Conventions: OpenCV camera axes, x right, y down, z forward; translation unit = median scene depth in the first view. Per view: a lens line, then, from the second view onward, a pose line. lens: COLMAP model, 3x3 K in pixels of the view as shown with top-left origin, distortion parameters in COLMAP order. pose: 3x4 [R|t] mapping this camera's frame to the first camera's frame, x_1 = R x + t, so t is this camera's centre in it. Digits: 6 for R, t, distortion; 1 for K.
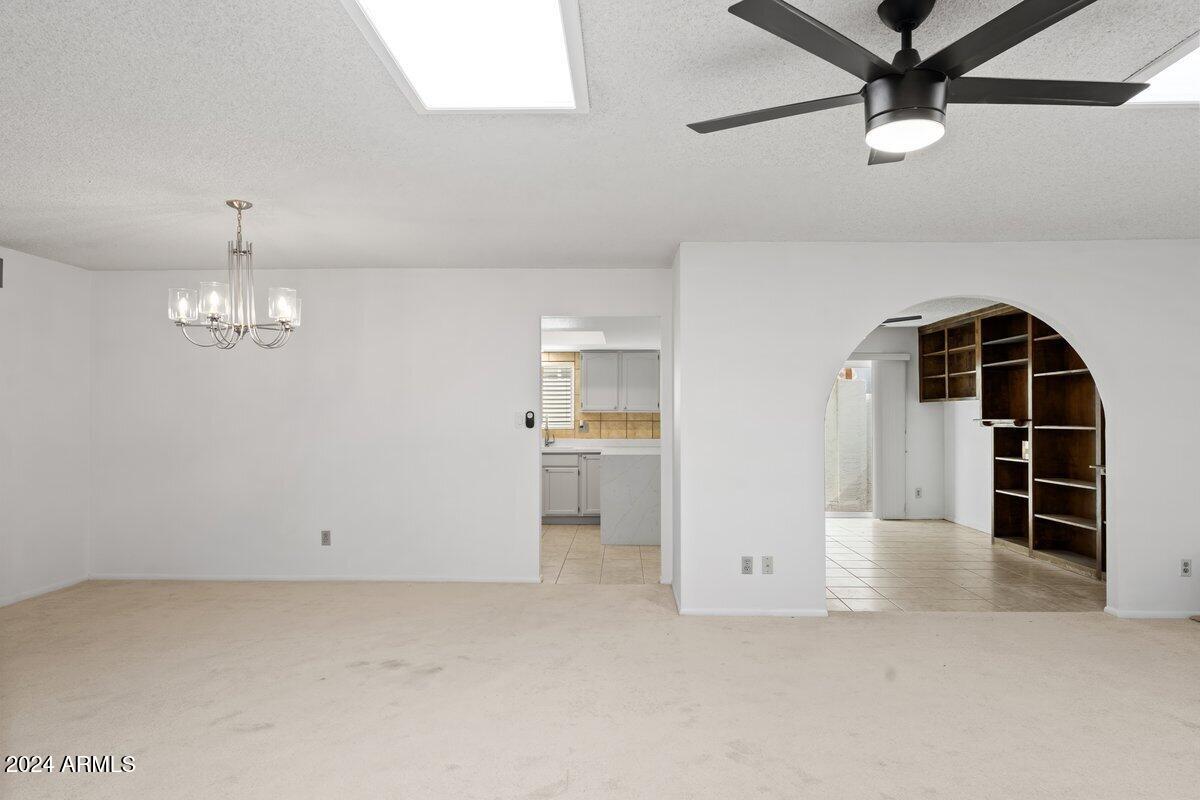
lens RADIAL K [[725.6, 0, 600.0], [0, 725.6, 400.0], [0, 0, 1]] dist [-0.000646, -0.000362]
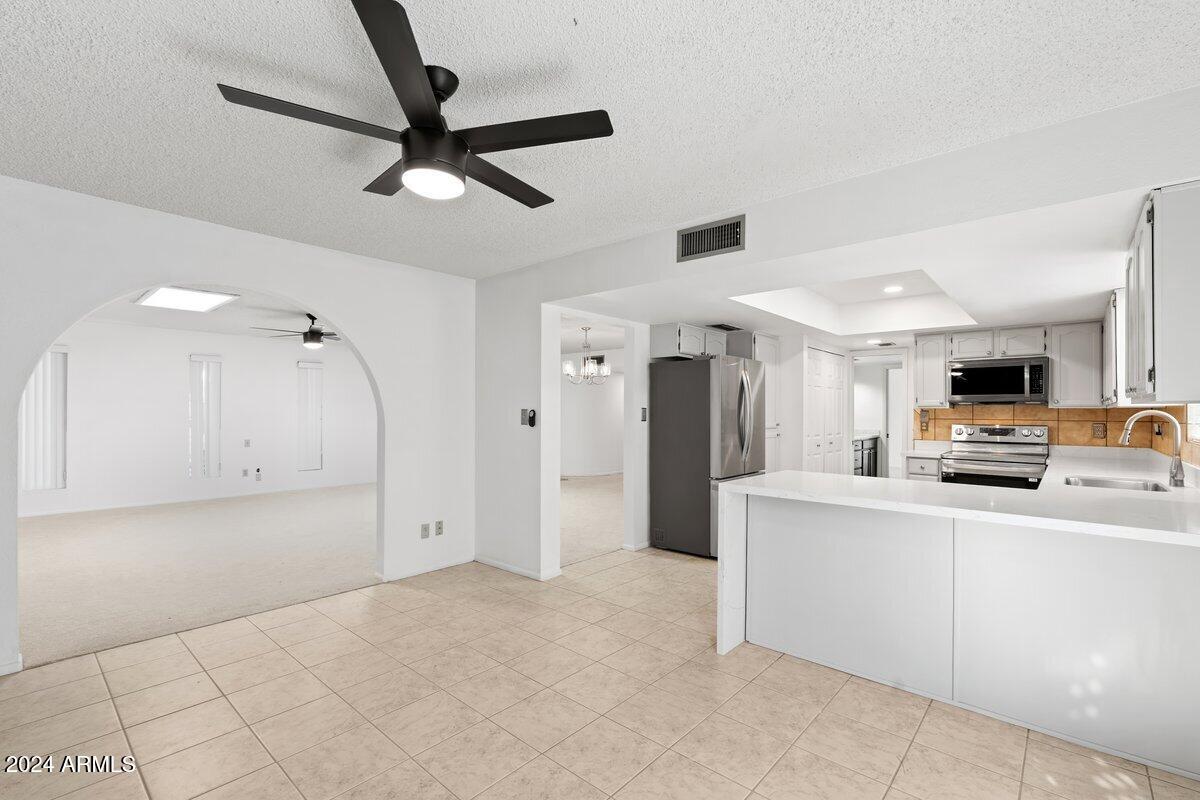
lens RADIAL K [[532.3, 0, 602.7], [0, 532.3, 405.7], [0, 0, 1]] dist [0.001213, 0.000040]
pose [[-0.636800, -0.011585, -0.770942, 0.408934], [0.011618, 0.999629, -0.024619, 0.022345], [0.770942, -0.024634, -0.636429, 0.999875]]
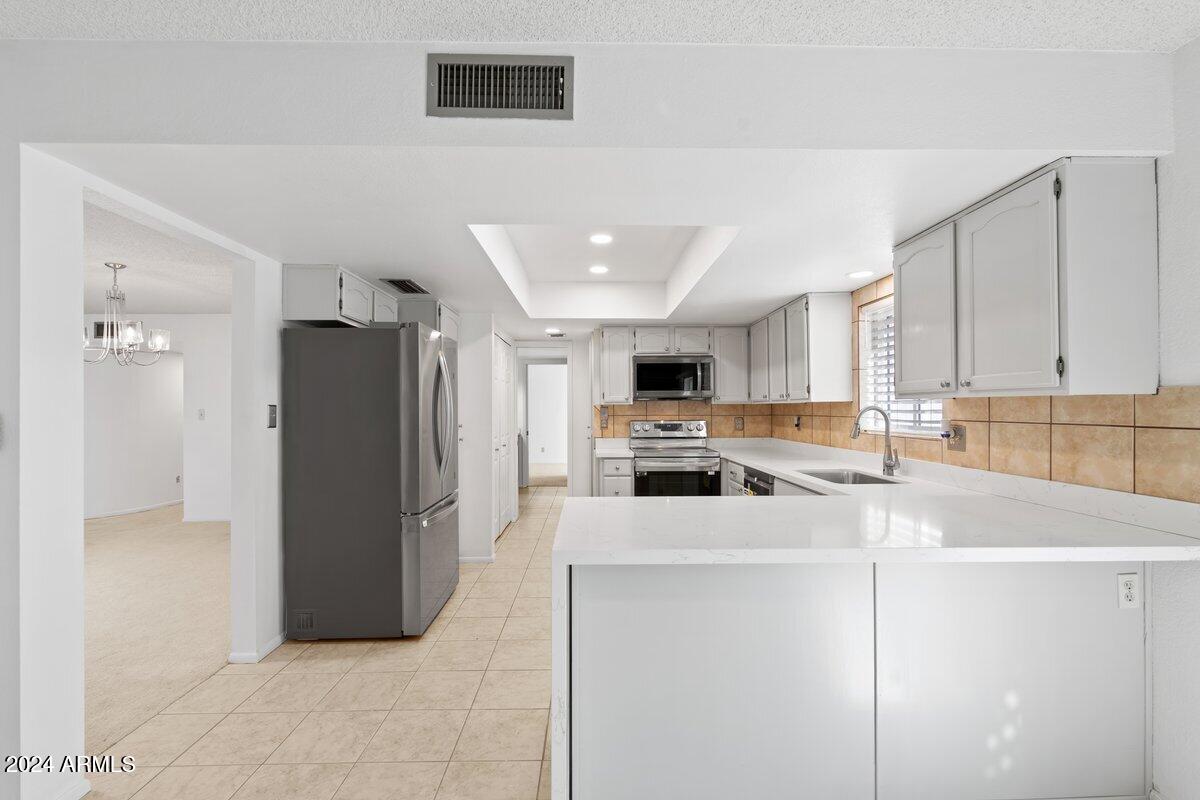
lens RADIAL K [[541.3, 0, 600.0], [0, 541.3, 403.4], [0, 0, 1]] dist [0.002081, 0.000524]
pose [[0.047371, -0.010785, -0.998819, 0.280907], [0.025601, 0.999626, -0.009580, 0.018626], [0.998549, -0.025117, 0.047630, 0.852252]]
